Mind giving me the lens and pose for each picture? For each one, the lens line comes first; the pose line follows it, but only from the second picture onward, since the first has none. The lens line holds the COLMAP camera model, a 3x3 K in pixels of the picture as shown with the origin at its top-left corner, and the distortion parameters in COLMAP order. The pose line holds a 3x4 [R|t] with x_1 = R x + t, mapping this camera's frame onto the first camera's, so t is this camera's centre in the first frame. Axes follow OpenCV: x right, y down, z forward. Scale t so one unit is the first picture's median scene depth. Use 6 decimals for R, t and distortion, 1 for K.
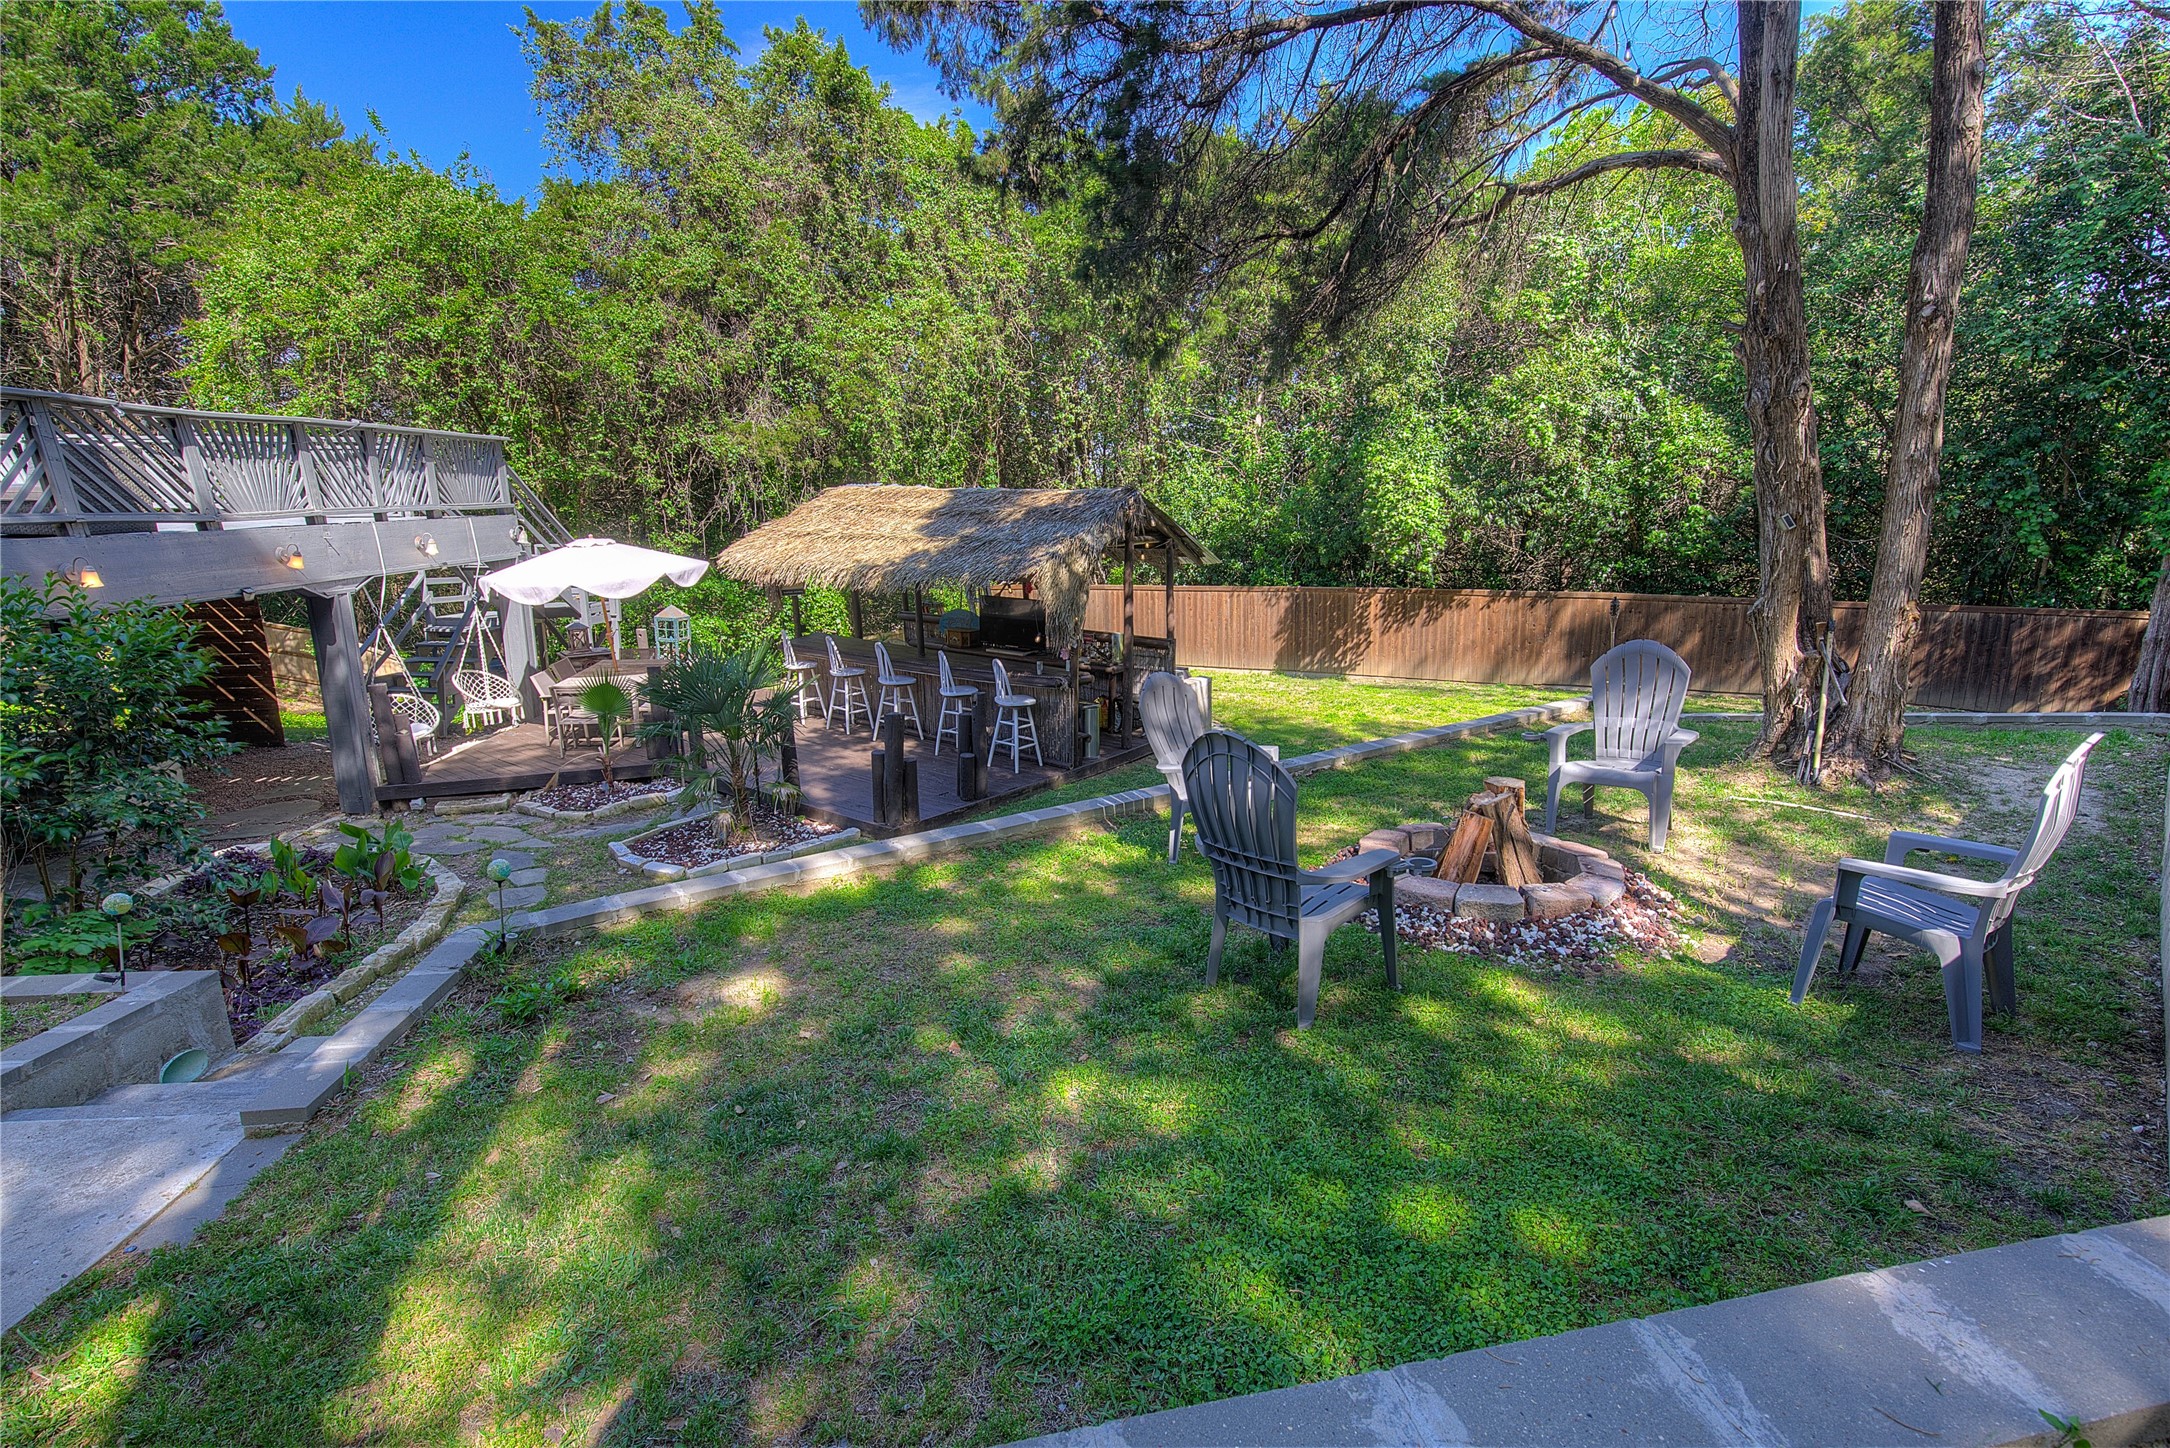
lens RADIAL K [[984.5, 0, 1095.8], [0, 984.5, 726.6], [0, 0, 1]] dist [0.000288, -0.000422]
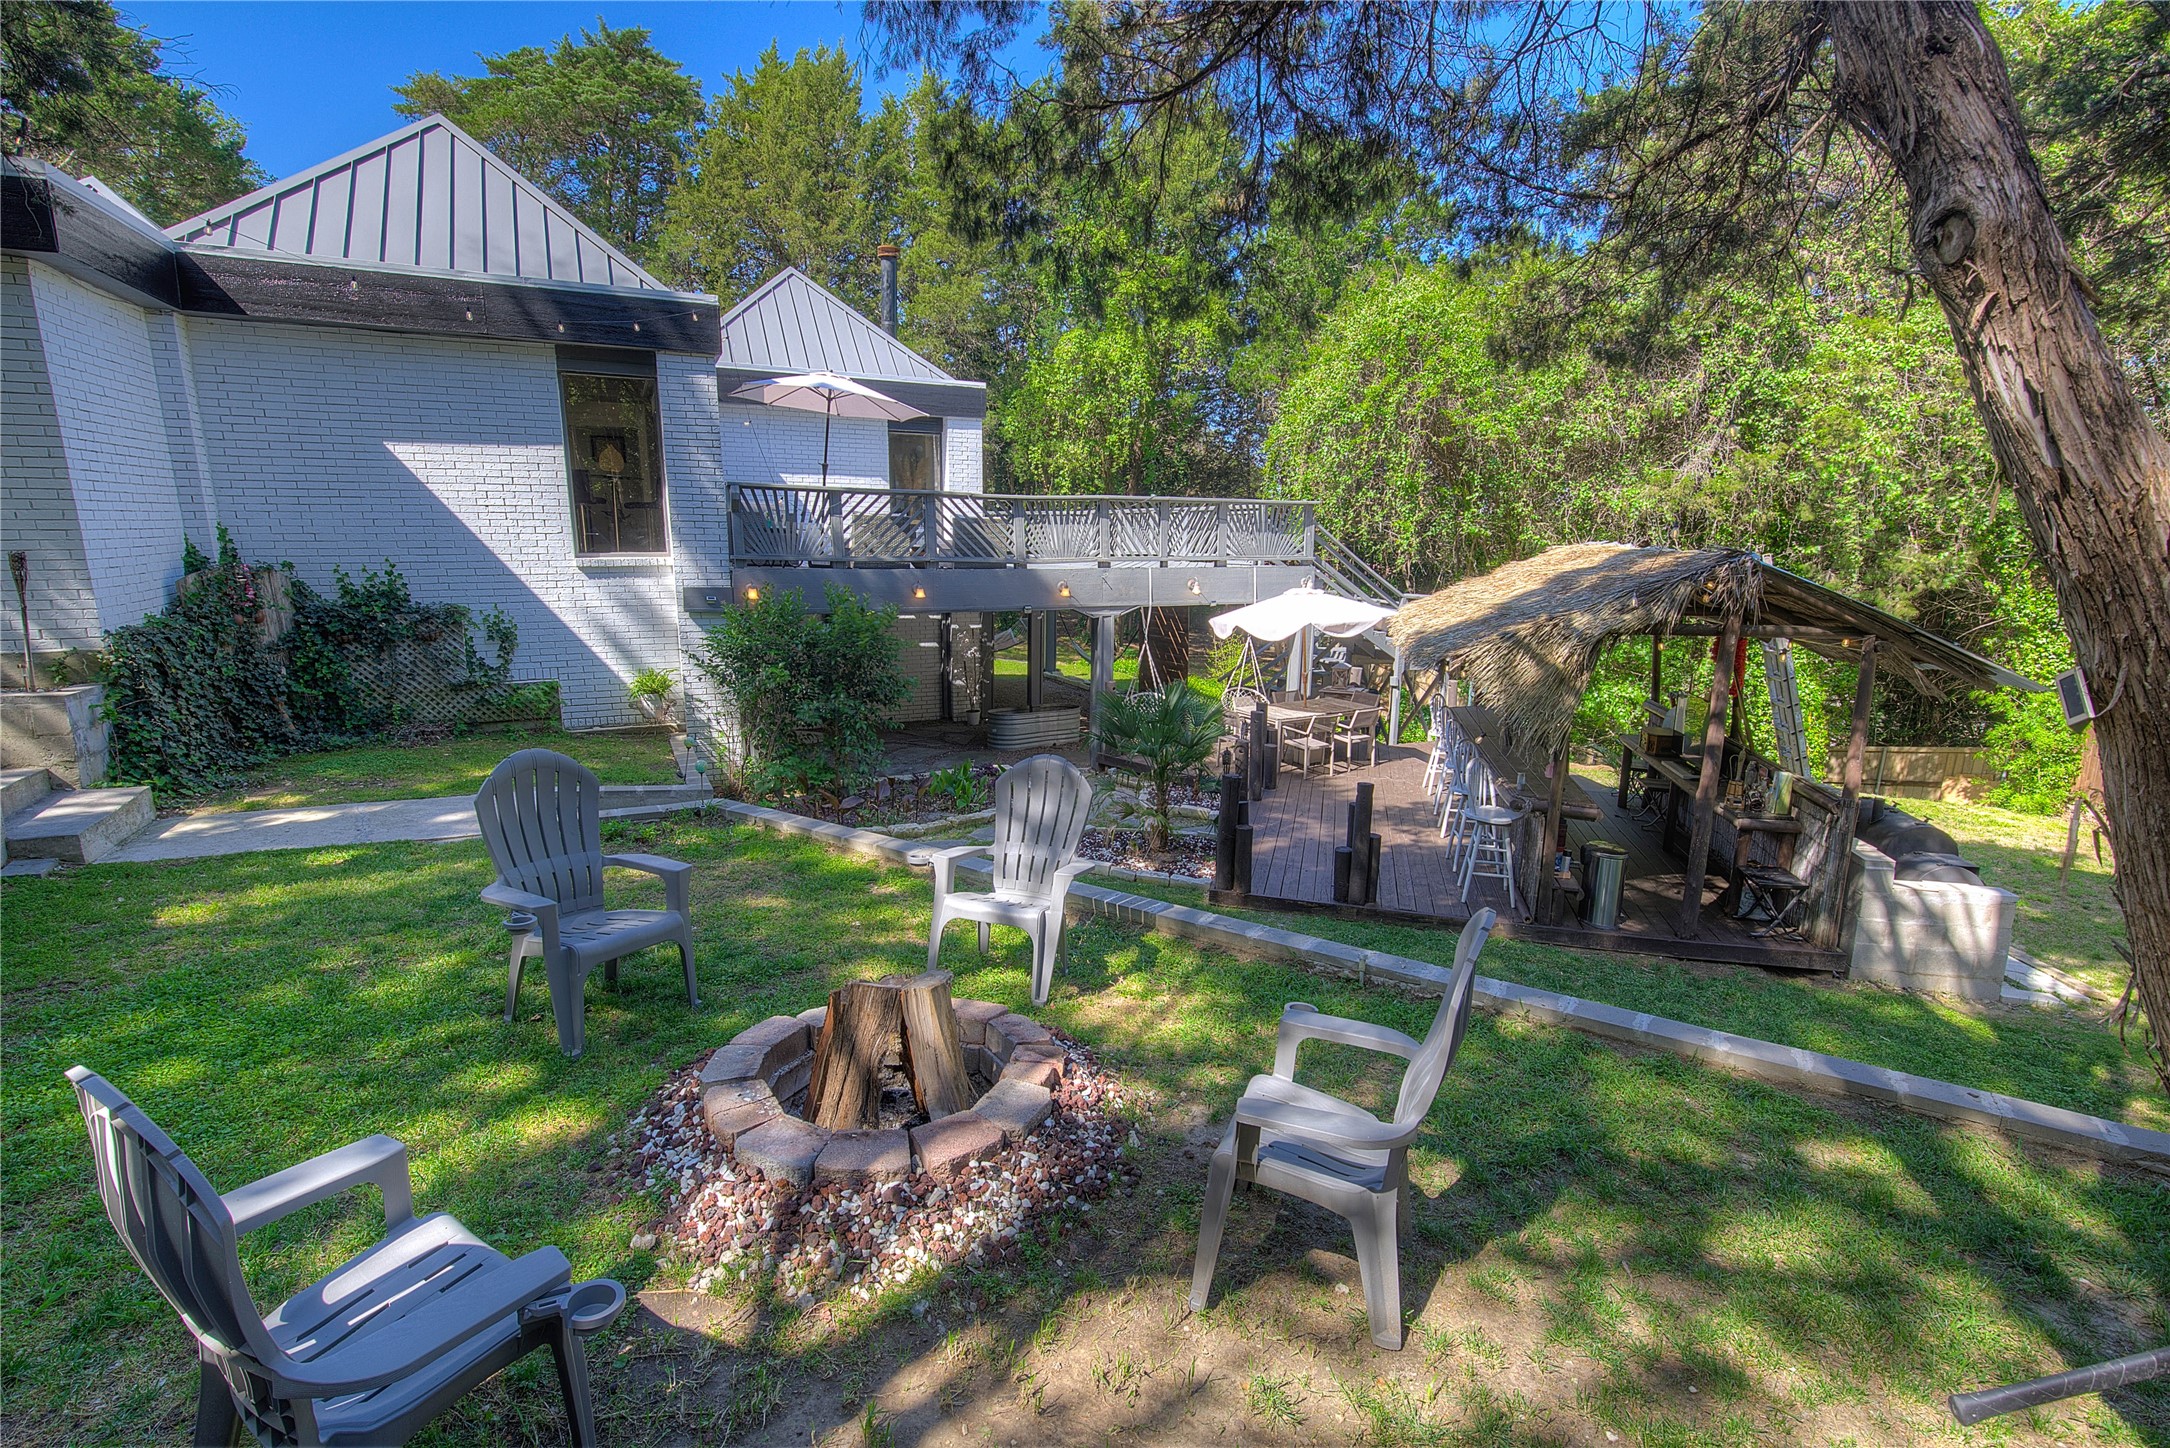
lens RADIAL K [[984.5, 0, 1095.8], [0, 984.5, 726.6], [0, 0, 1]] dist [0.000288, -0.000422]
pose [[0.385498, 0.175589, -0.905848, 0.413870], [-0.223440, 0.970272, 0.092989, -0.081527], [0.895246, 0.166555, 0.413271, 0.315984]]
